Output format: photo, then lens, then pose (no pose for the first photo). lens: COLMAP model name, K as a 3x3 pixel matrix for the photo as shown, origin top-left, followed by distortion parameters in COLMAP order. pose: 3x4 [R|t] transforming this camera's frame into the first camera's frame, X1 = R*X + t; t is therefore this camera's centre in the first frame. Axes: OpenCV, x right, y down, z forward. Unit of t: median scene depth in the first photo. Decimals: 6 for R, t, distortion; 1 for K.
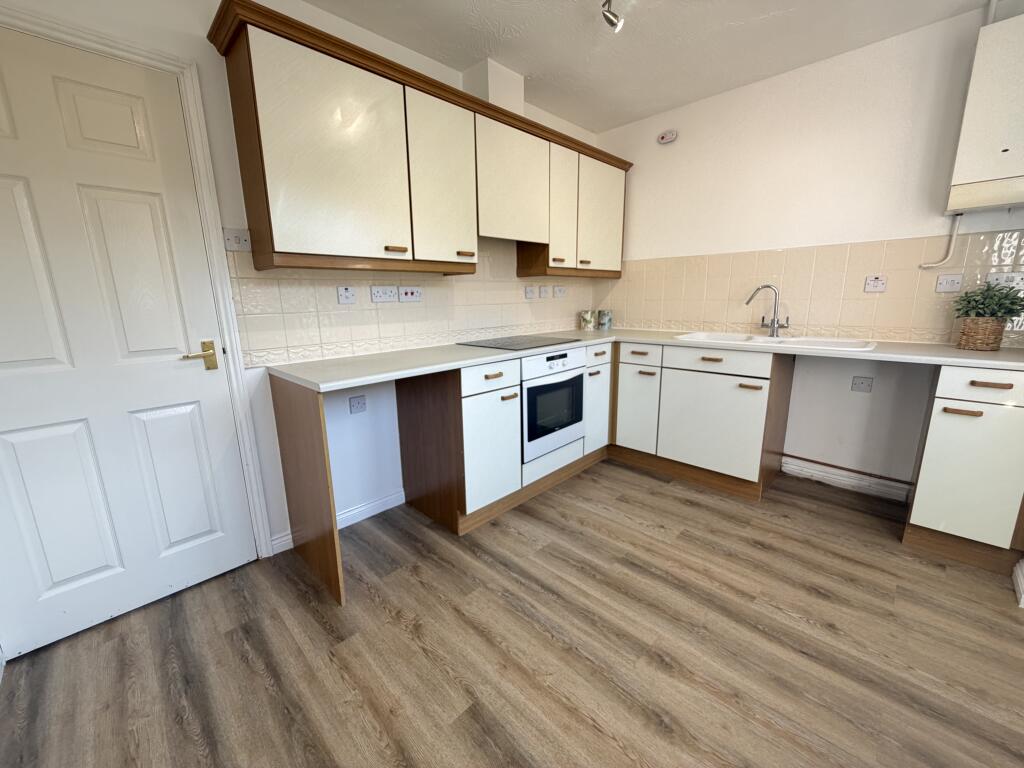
lens RADIAL K [[411.1, 0, 510.3], [0, 411.1, 386.7], [0, 0, 1]] dist [-0.001809, -0.000064]
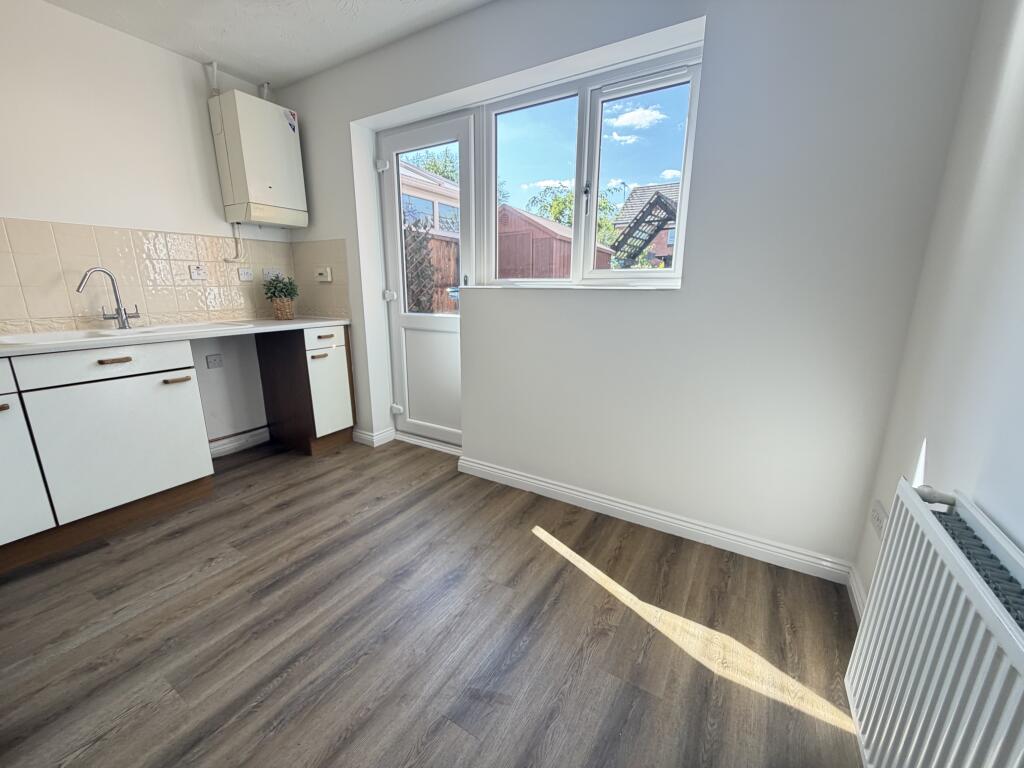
lens RADIAL K [[411.1, 0, 509.1], [0, 411.1, 385.8], [0, 0, 1]] dist [-0.001809, -0.000064]
pose [[-0.237094, -0.213384, 0.947762, -0.558612], [0.215123, 0.939829, 0.265414, -0.088188], [-0.947369, 0.266813, -0.176924, 0.571973]]
